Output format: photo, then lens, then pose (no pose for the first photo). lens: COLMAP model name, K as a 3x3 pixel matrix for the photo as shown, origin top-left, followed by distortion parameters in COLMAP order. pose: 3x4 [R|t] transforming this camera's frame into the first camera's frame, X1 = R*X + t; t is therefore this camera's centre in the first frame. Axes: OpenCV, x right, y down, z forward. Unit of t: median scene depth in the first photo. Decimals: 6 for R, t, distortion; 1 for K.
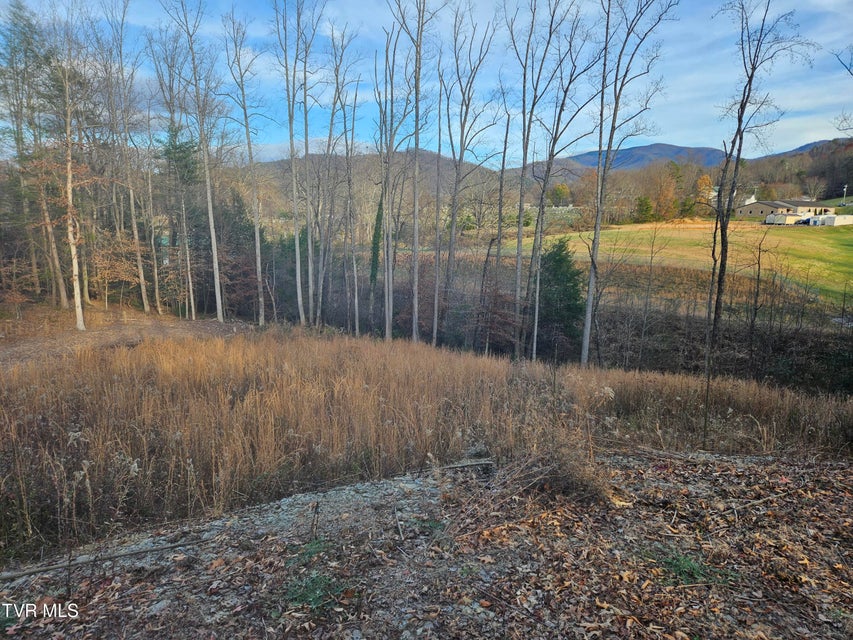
lens RADIAL K [[563.9, 0, 424.9], [0, 563.9, 319.2], [0, 0, 1]] dist [0.087657, -0.070413]
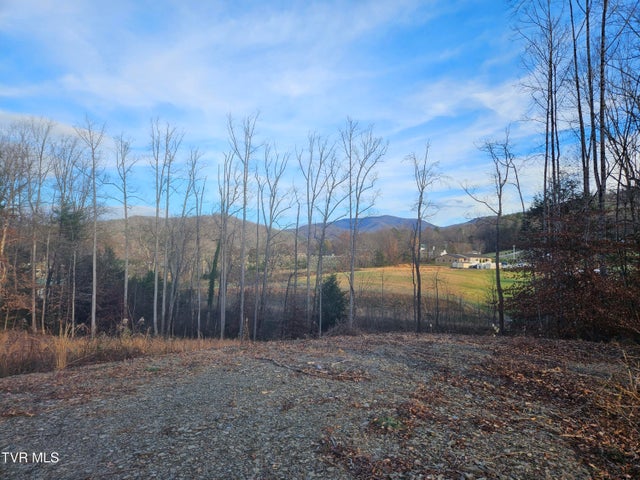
lens RADIAL K [[423.1, 0, 321.9], [0, 423.1, 236.9], [0, 0, 1]] dist [0.087657, -0.070413]
pose [[0.975483, 0.011878, 0.219753, -0.066235], [0.040627, 0.971660, -0.232866, 0.041767], [-0.216291, 0.236085, 0.947355, -0.206800]]
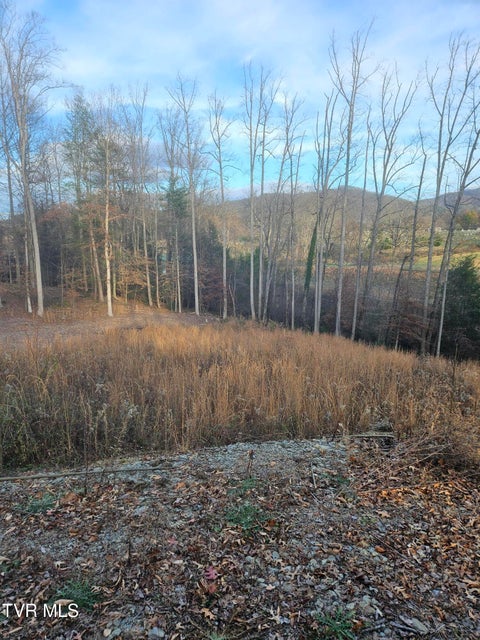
lens RADIAL K [[423.1, 0, 241.8], [0, 423.1, 322.2], [0, 0, 1]] dist [0.087657, -0.070413]
pose [[0.970093, 0.044267, -0.238663, 0.001581], [-0.041291, 0.998995, 0.017458, 0.000215], [0.239196, -0.007082, 0.970945, 0.002363]]
